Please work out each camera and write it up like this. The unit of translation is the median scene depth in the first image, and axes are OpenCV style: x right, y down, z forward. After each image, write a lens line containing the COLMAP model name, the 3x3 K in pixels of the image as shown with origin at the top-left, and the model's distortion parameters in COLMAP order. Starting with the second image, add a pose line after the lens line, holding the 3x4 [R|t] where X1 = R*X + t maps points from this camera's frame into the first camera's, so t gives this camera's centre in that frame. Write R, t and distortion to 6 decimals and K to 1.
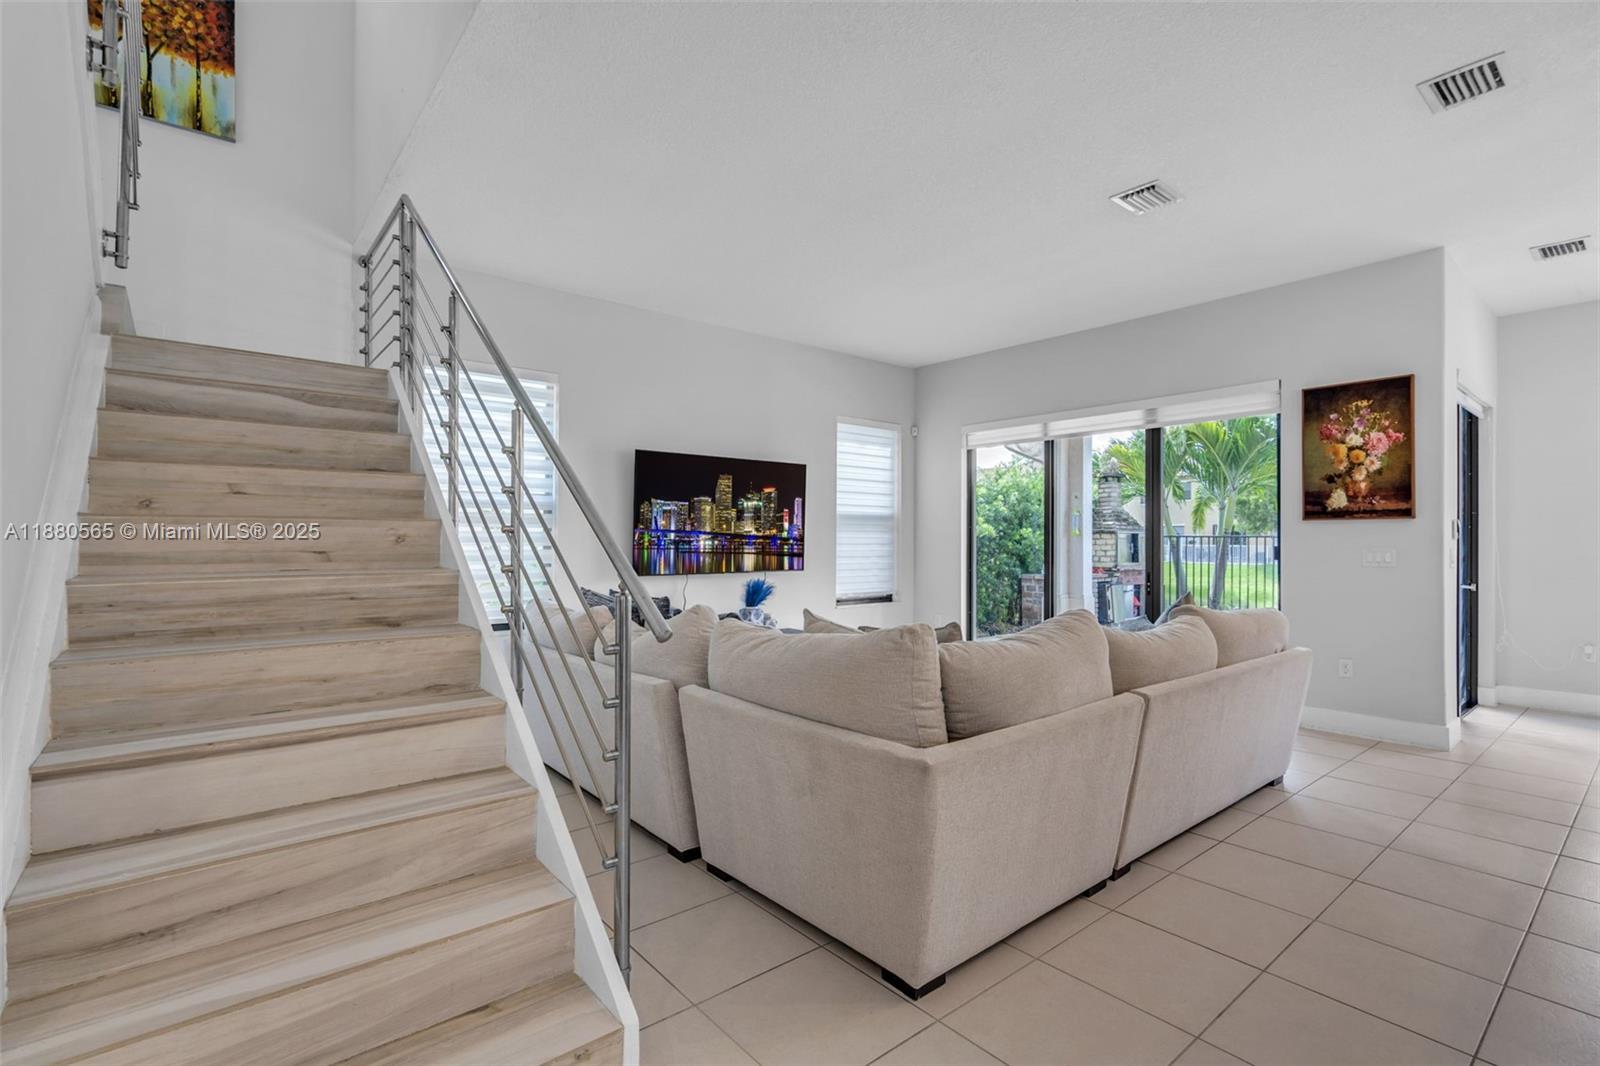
lens RADIAL K [[734.3, 0, 800.0], [0, 734.3, 533.0], [0, 0, 1]] dist [0.000896, 0.000145]
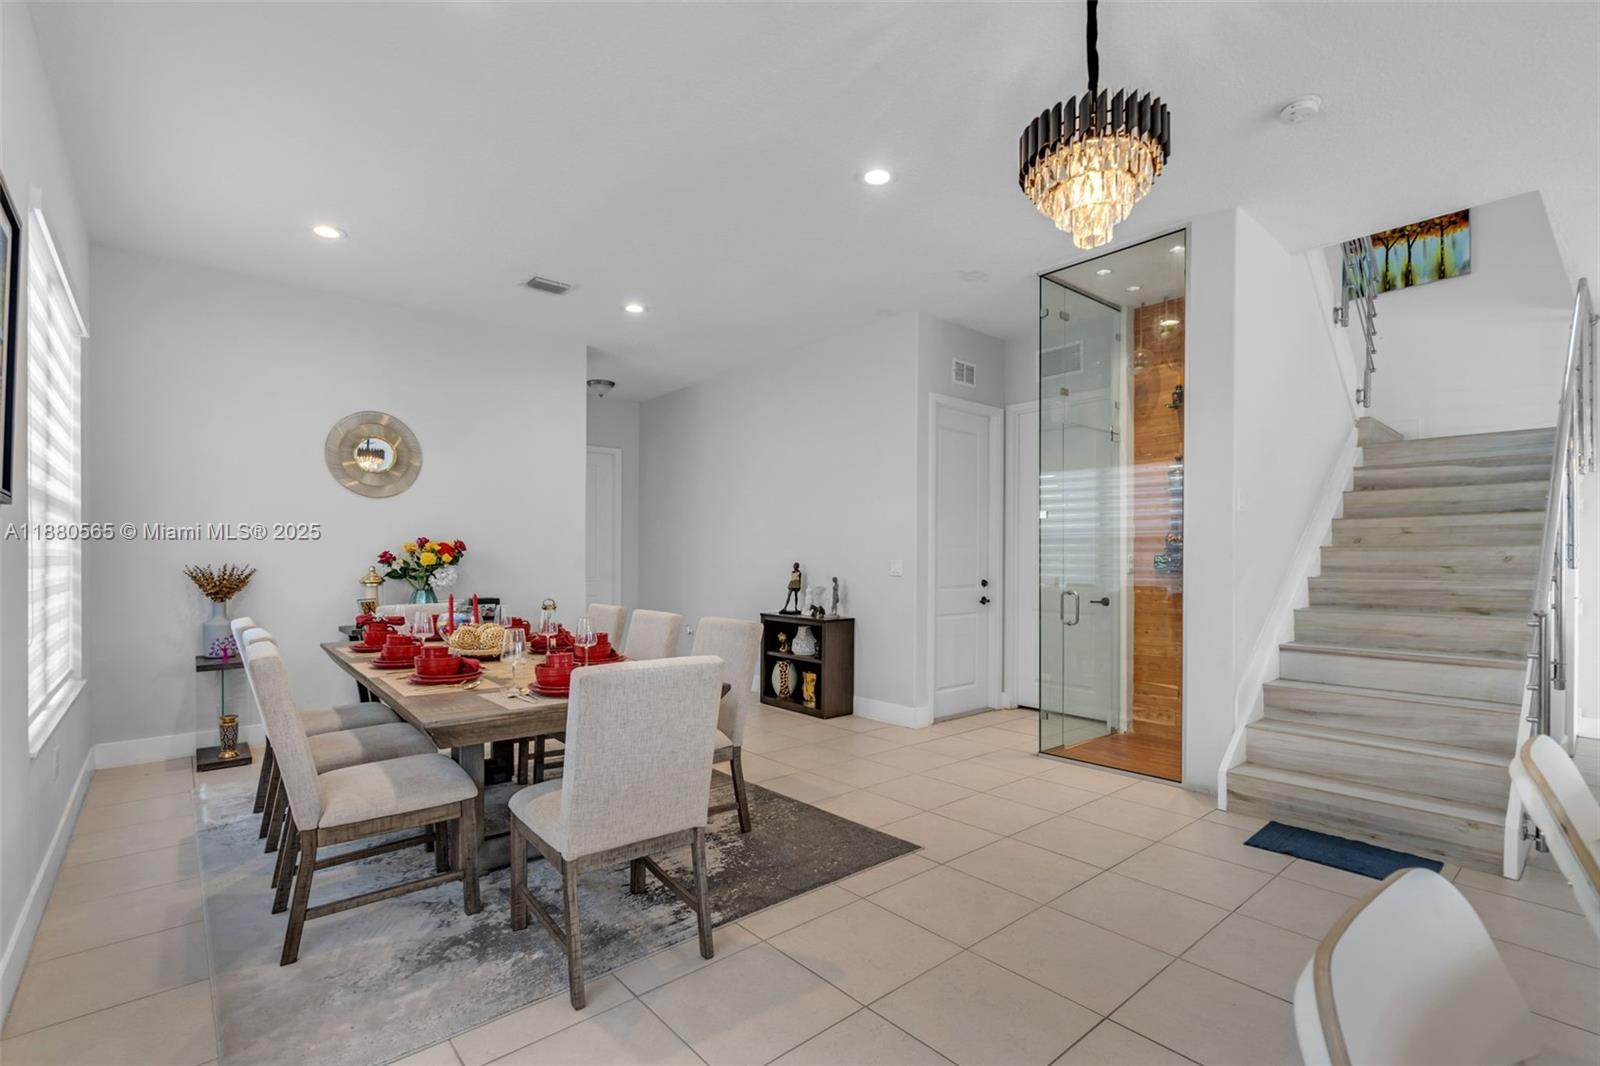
lens RADIAL K [[736.6, 0, 791.3], [0, 736.6, 561.7], [0, 0, 1]] dist [-0.001573, -0.000285]
pose [[0.016961, -0.003104, -0.999851, 0.506342], [0.002389, 0.999992, -0.003064, 0.008423], [0.999853, -0.002336, 0.016968, -0.256707]]
